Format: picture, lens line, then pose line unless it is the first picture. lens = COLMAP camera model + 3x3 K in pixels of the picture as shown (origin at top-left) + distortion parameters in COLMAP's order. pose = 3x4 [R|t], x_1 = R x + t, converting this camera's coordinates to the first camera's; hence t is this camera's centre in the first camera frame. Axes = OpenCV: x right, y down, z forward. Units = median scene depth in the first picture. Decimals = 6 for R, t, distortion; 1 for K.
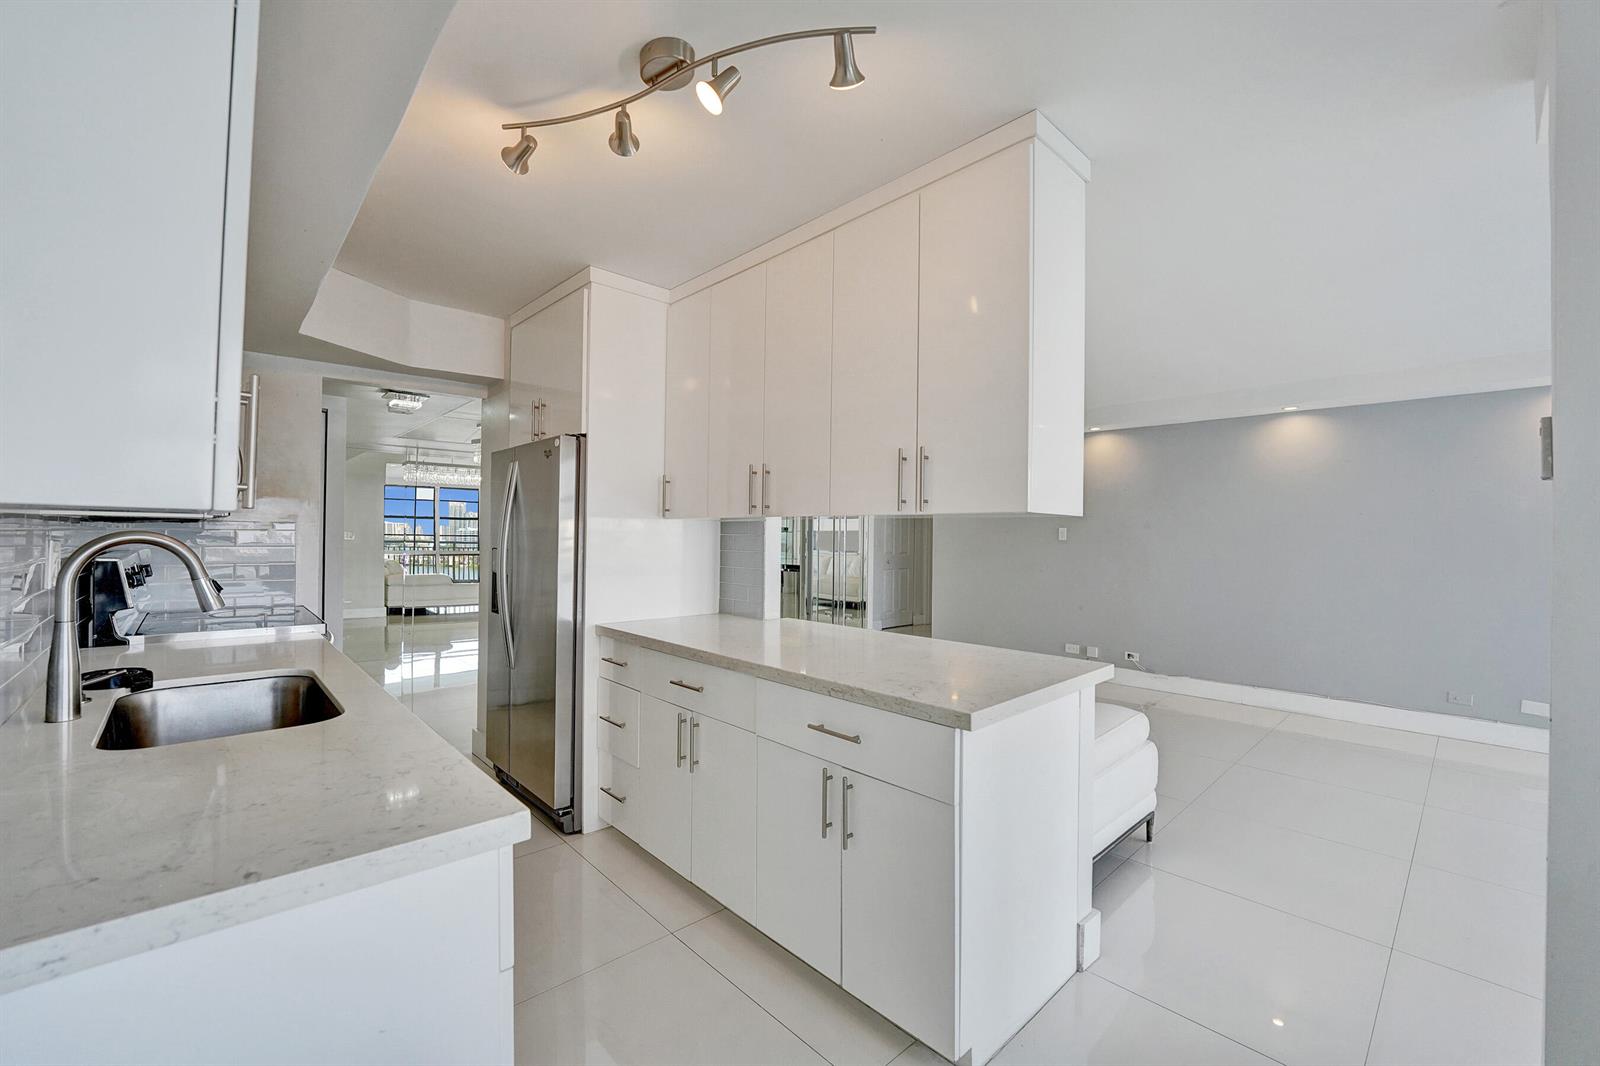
lens RADIAL K [[655.9, 0, 805.9], [0, 655.9, 540.4], [0, 0, 1]] dist [-0.000045, 0.000077]
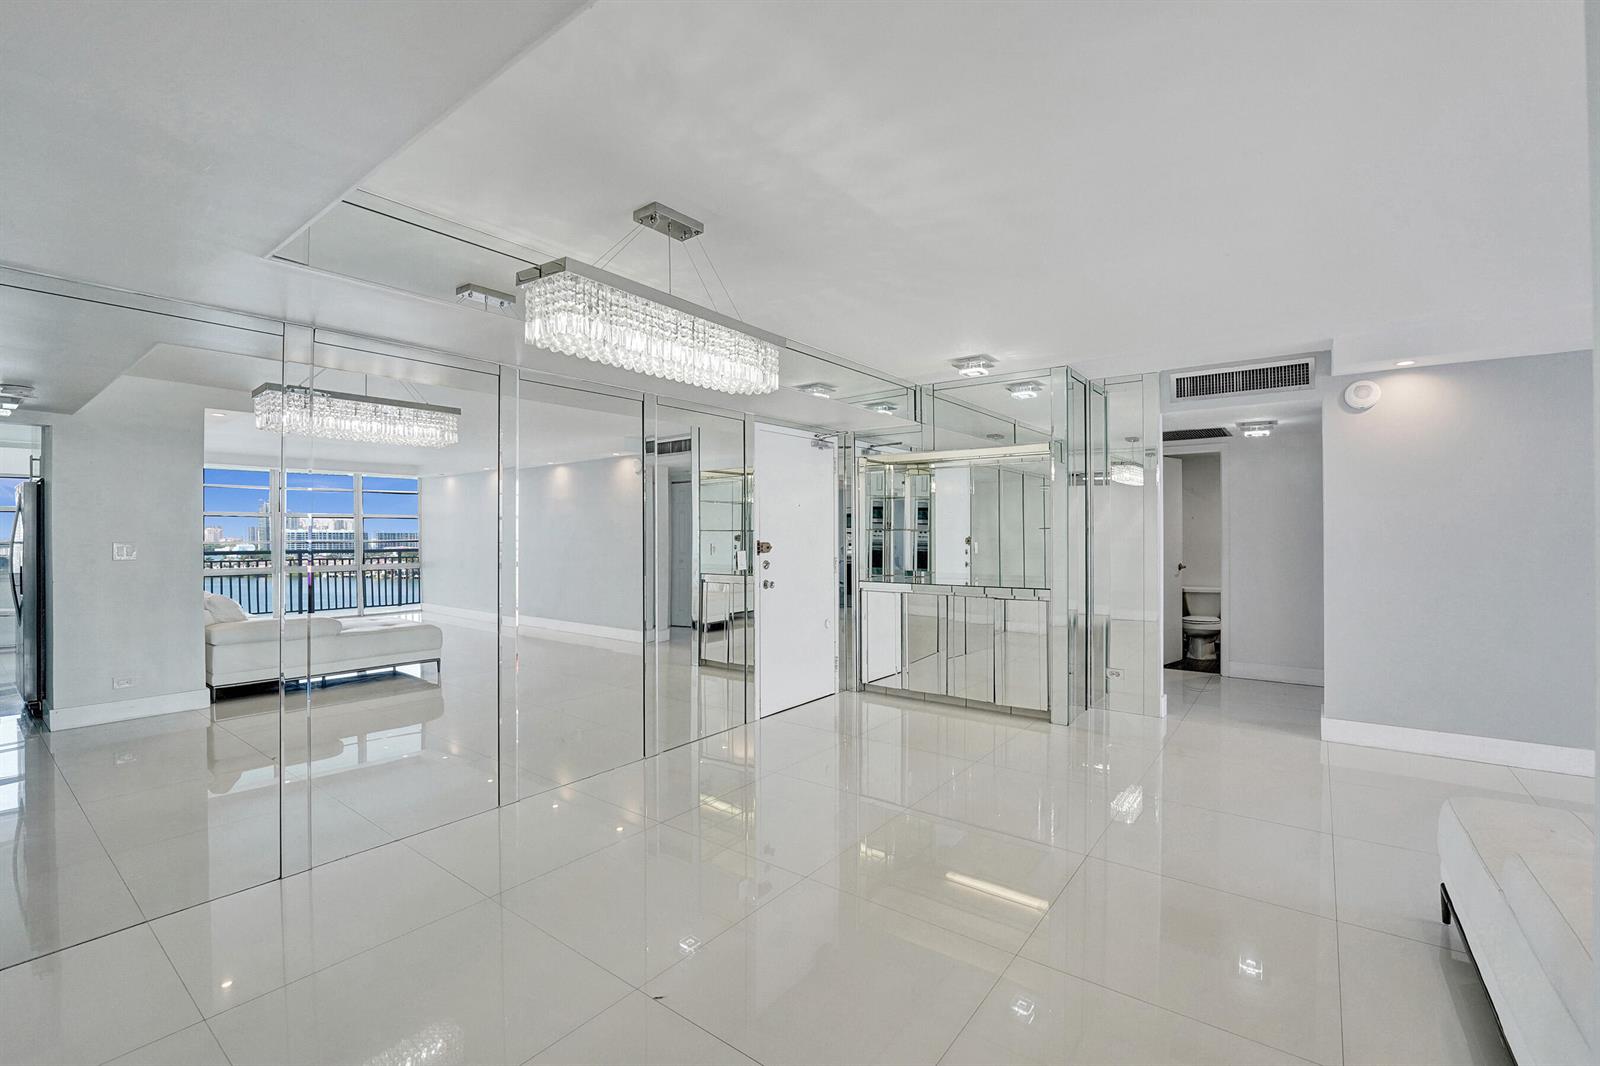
lens RADIAL K [[655.9, 0, 795.2], [0, 655.9, 525.8], [0, 0, 1]] dist [-0.000045, 0.000077]
pose [[0.985005, -0.028012, 0.170238, -0.266616], [0.030515, 0.999461, -0.012100, -0.006911], [-0.169807, 0.017113, 0.985329, 0.404962]]
